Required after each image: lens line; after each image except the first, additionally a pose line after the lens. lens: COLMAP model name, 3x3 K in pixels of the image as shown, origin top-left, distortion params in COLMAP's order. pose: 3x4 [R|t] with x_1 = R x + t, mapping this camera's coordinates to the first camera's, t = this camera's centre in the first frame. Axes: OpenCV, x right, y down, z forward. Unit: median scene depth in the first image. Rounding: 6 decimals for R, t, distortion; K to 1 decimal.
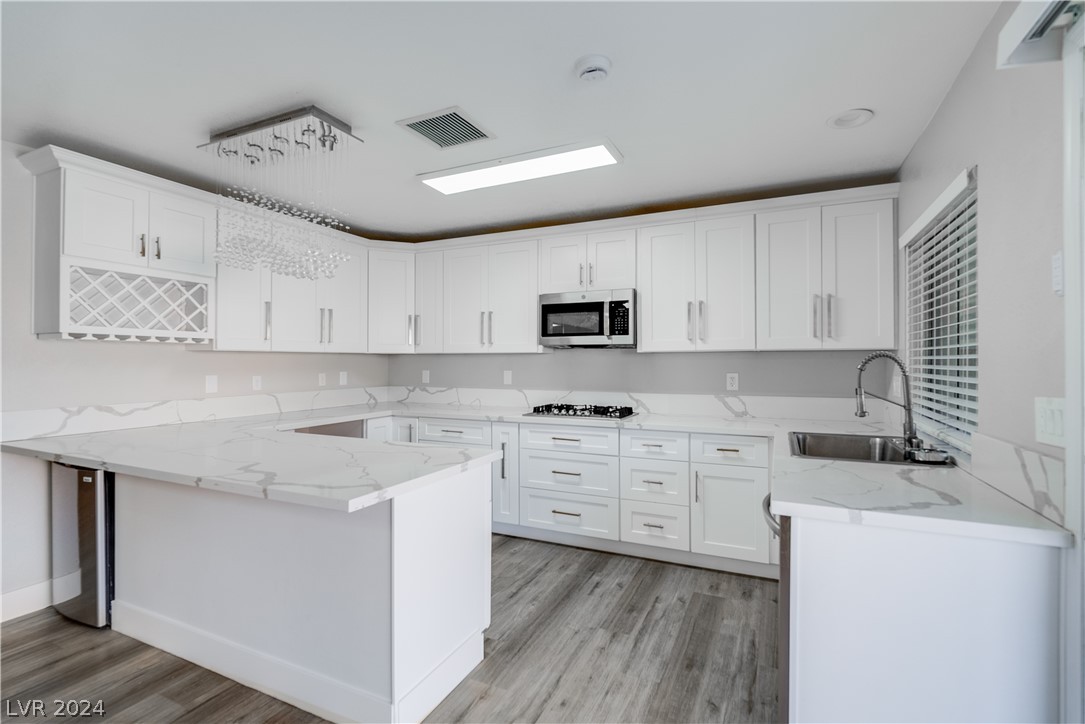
lens RADIAL K [[509.1, 0, 543.5], [0, 509.1, 358.6], [0, 0, 1]] dist [-0.000830, -0.004420]
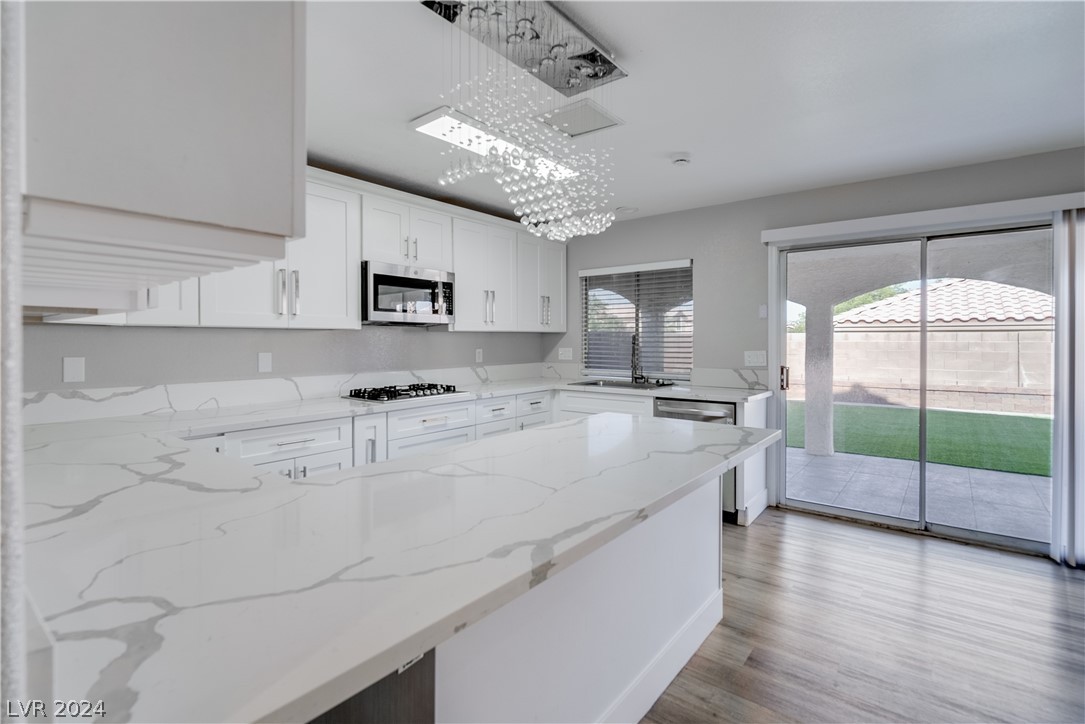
lens RADIAL K [[509.1, 0, 554.6], [0, 509.1, 341.6], [0, 0, 1]] dist [-0.000830, -0.004420]
pose [[0.206147, -0.004773, 0.978509, -0.807384], [-0.005378, 0.999967, 0.006011, 0.001971], [-0.978506, -0.006502, 0.206115, 0.538875]]
